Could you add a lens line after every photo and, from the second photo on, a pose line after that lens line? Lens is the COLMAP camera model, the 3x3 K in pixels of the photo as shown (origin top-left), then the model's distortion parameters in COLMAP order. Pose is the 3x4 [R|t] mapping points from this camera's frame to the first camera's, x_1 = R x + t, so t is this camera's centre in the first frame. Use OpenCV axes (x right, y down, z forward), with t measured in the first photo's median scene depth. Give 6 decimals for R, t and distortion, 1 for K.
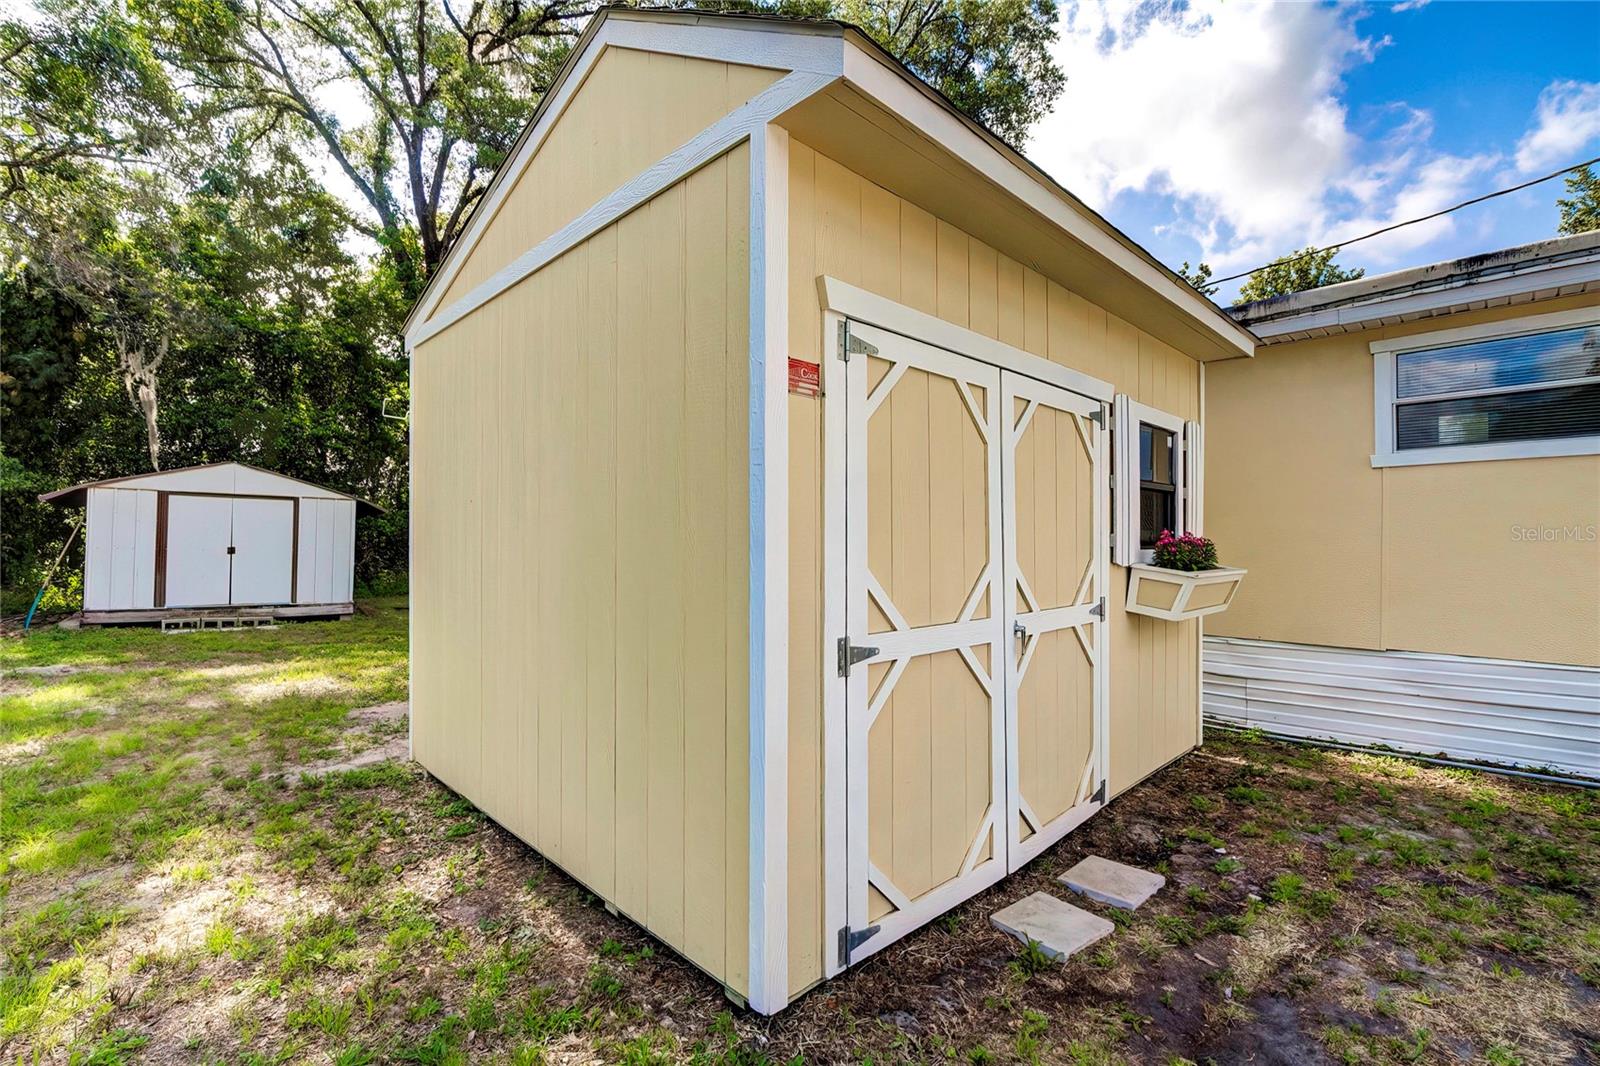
lens RADIAL K [[713.1, 0, 767.9], [0, 713.1, 552.7], [0, 0, 1]] dist [-0.000534, 0.000113]
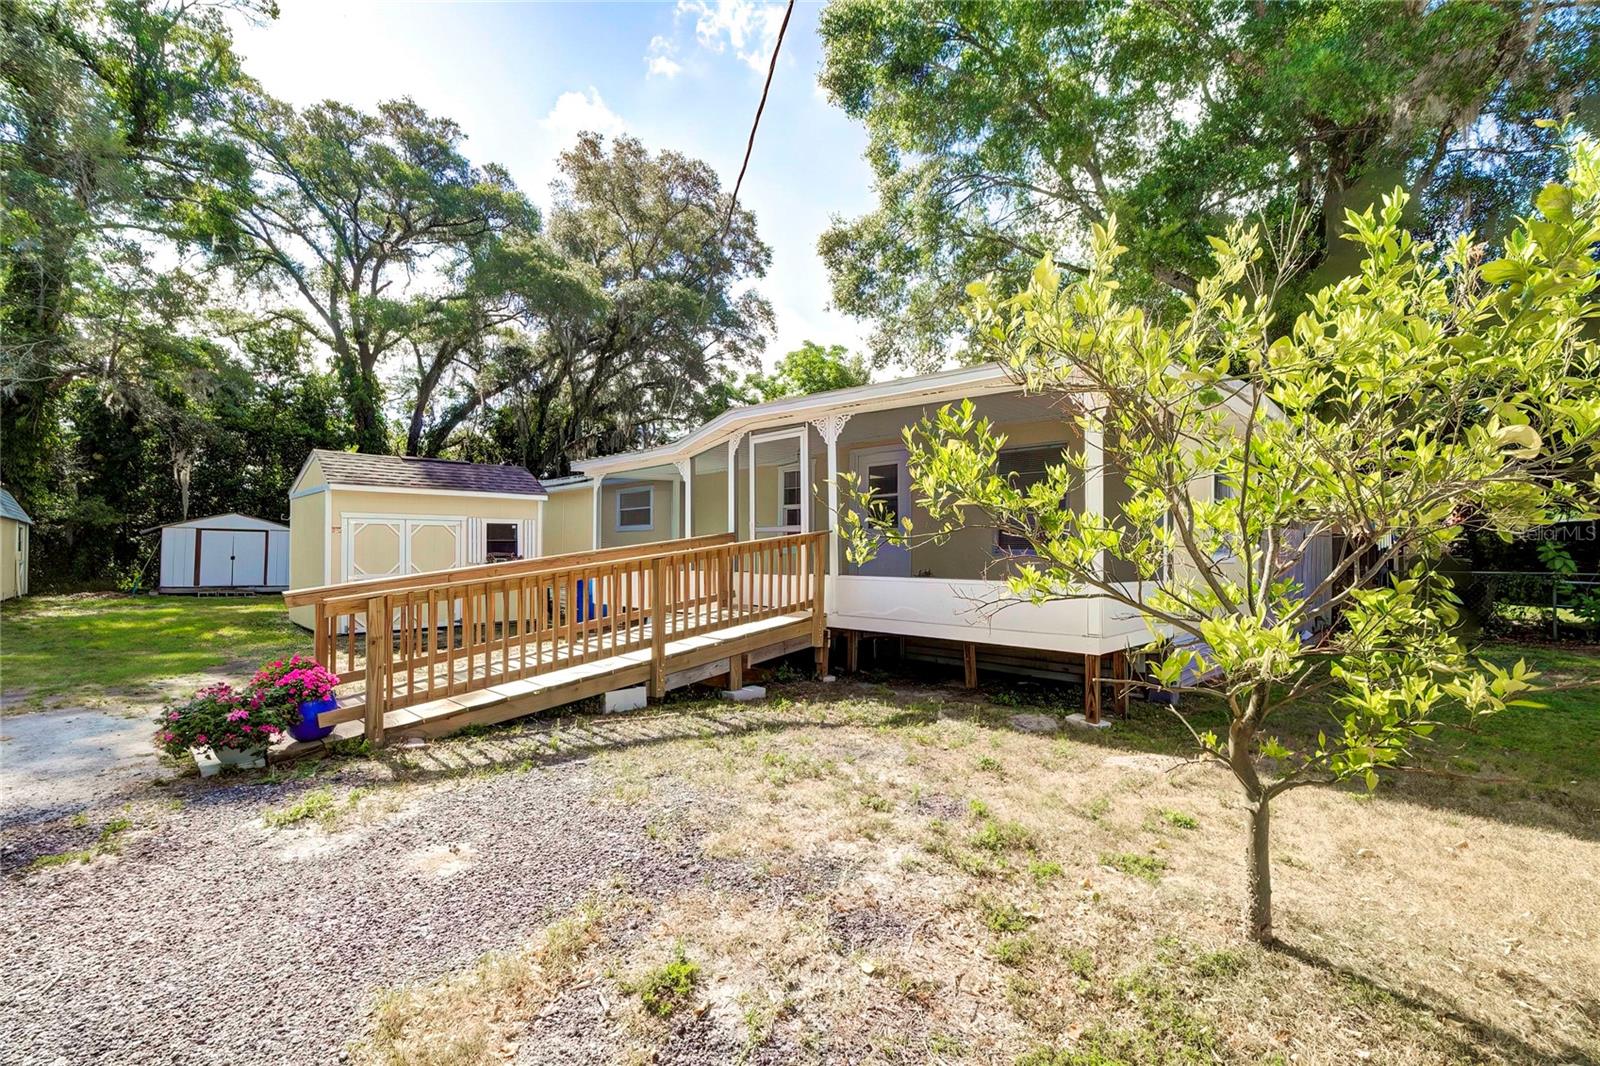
lens RADIAL K [[705.3, 0, 772.3], [0, 705.3, 556.5], [0, 0, 1]] dist [-0.000501, -0.000056]
pose [[0.999895, 0.002474, 0.014261, 0.752589], [-0.002396, 0.999982, -0.005519, 0.000560], [-0.014274, 0.005484, 0.999883, -1.027957]]
